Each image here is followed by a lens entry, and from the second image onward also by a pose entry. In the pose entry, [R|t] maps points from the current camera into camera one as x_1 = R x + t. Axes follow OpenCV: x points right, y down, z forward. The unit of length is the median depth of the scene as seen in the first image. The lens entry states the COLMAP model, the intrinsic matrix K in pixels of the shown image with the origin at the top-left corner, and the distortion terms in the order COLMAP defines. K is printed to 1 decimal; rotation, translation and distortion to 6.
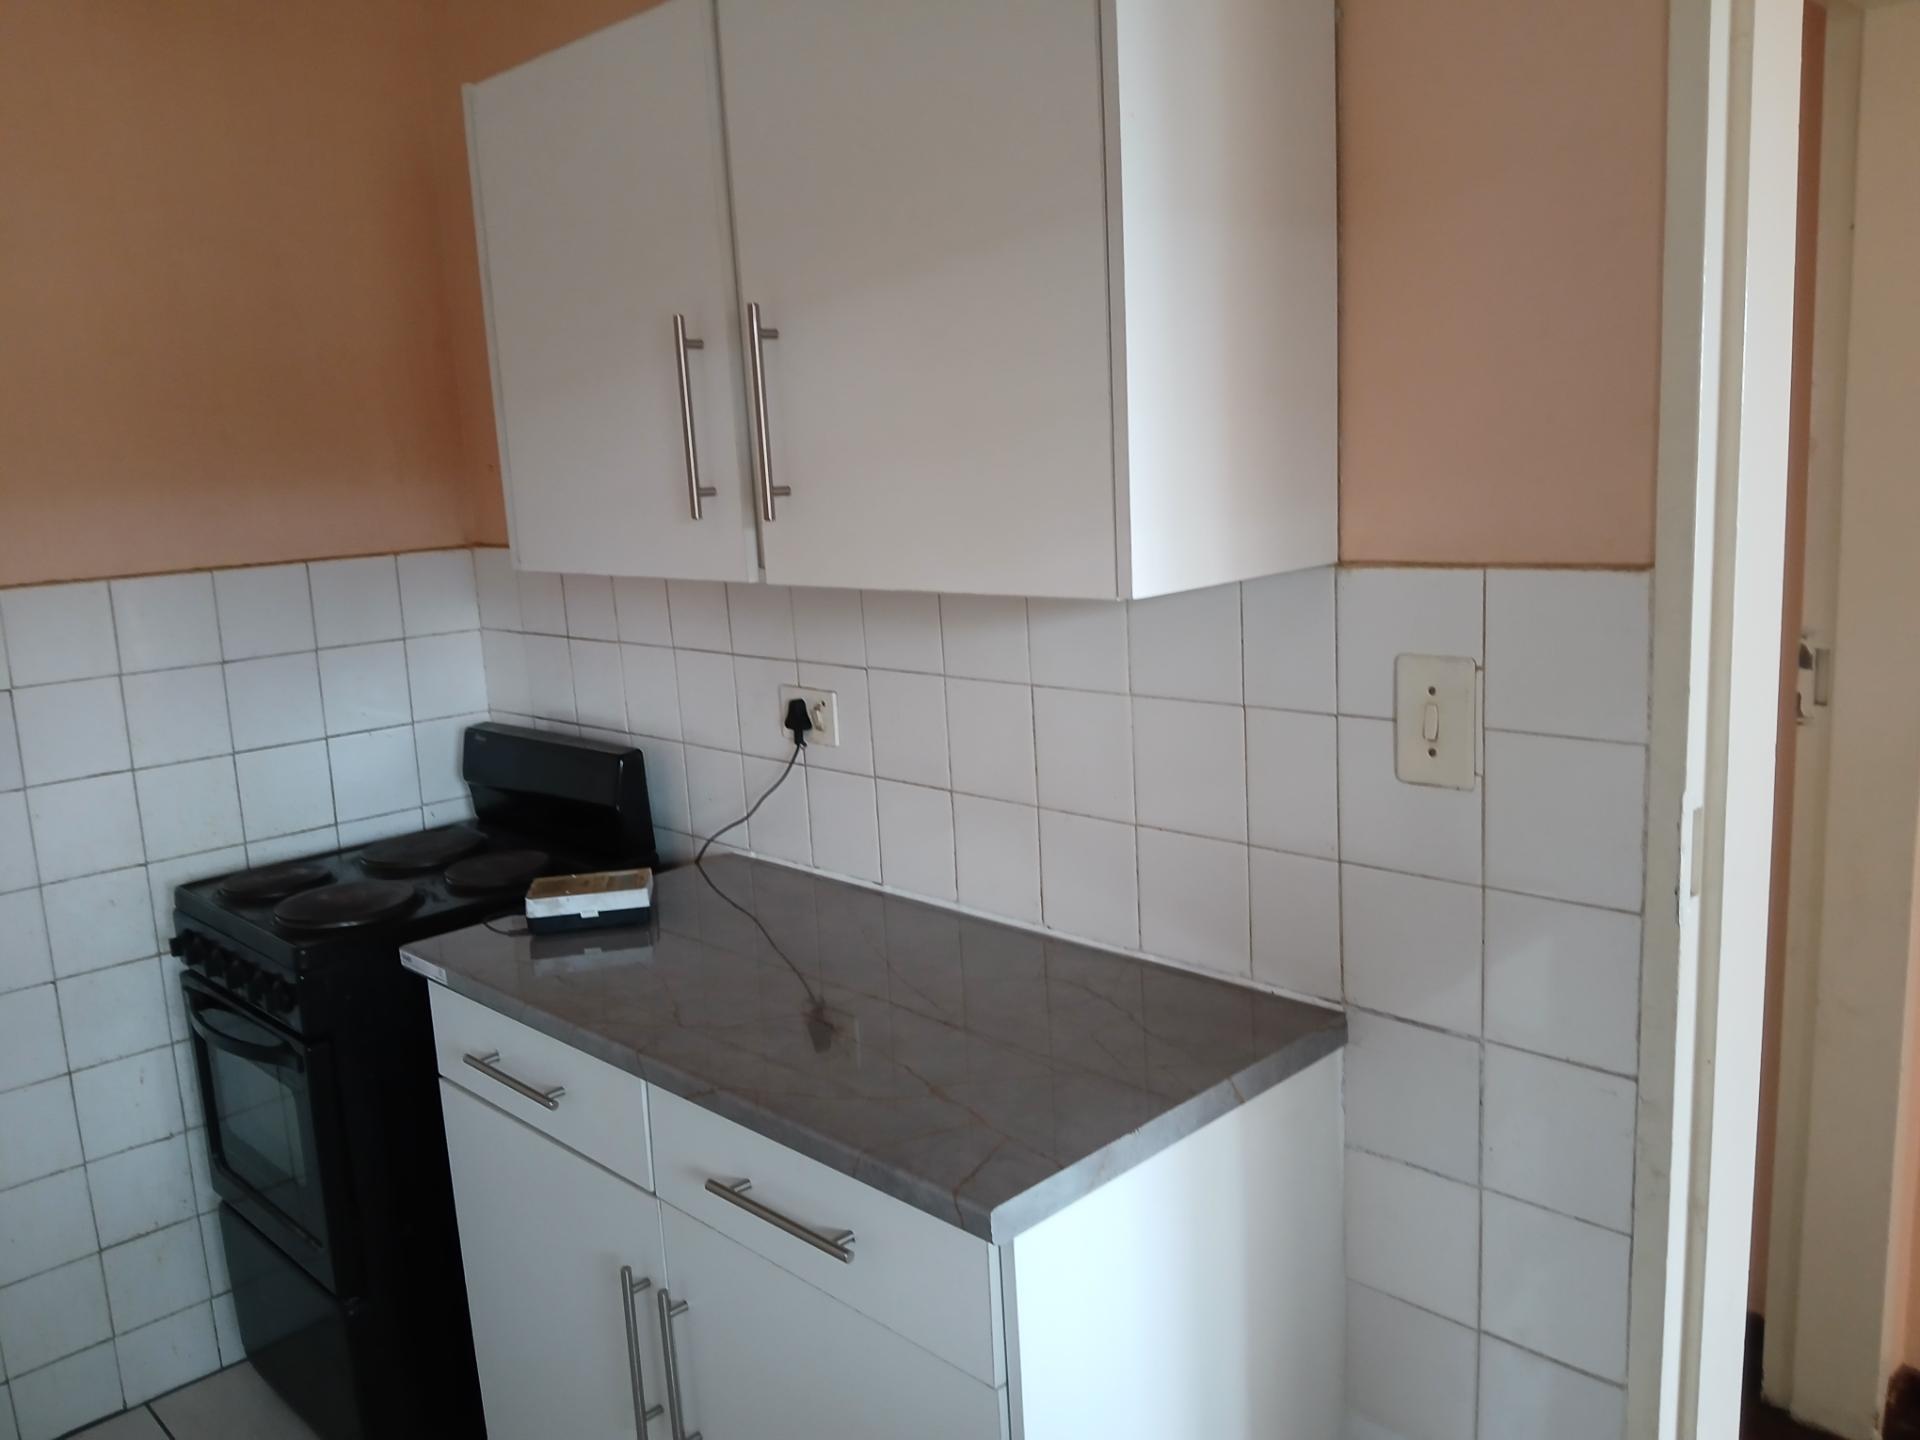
lens RADIAL K [[1482.4, 0, 968.1], [0, 1482.4, 712.4], [0, 0, 1]] dist [0.025994, -0.043833]
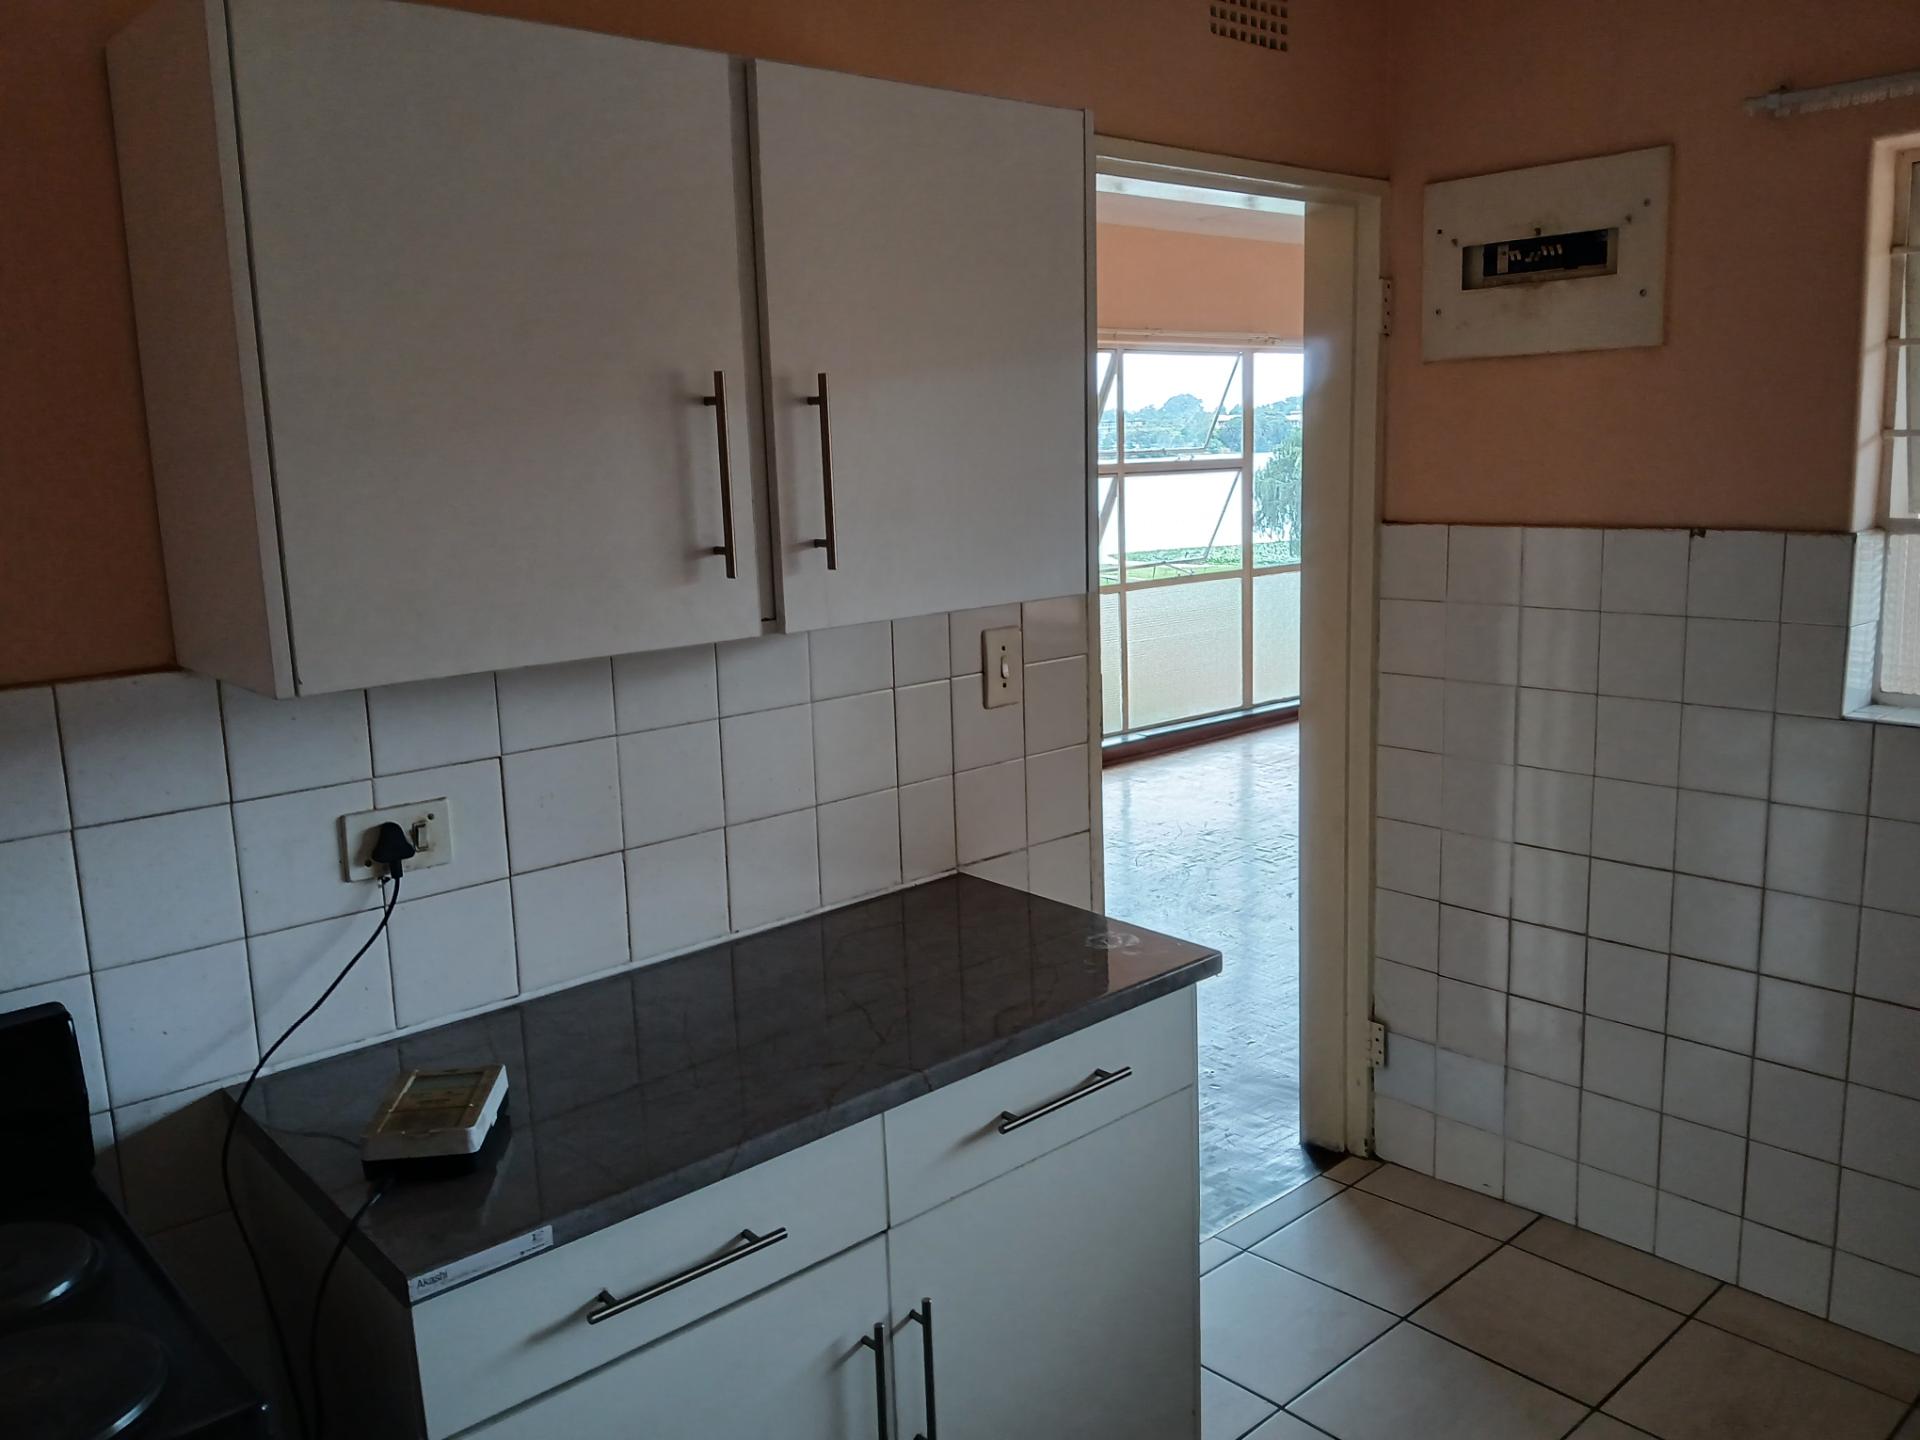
lens RADIAL K [[1482.4, 0, 965.9], [0, 1482.4, 718.5], [0, 0, 1]] dist [0.025994, -0.043833]
pose [[0.059871, -0.134984, 0.989037, -0.981049], [0.207973, 0.970758, 0.119900, -0.106119], [-0.976300, 0.198515, 0.086194, 0.664753]]
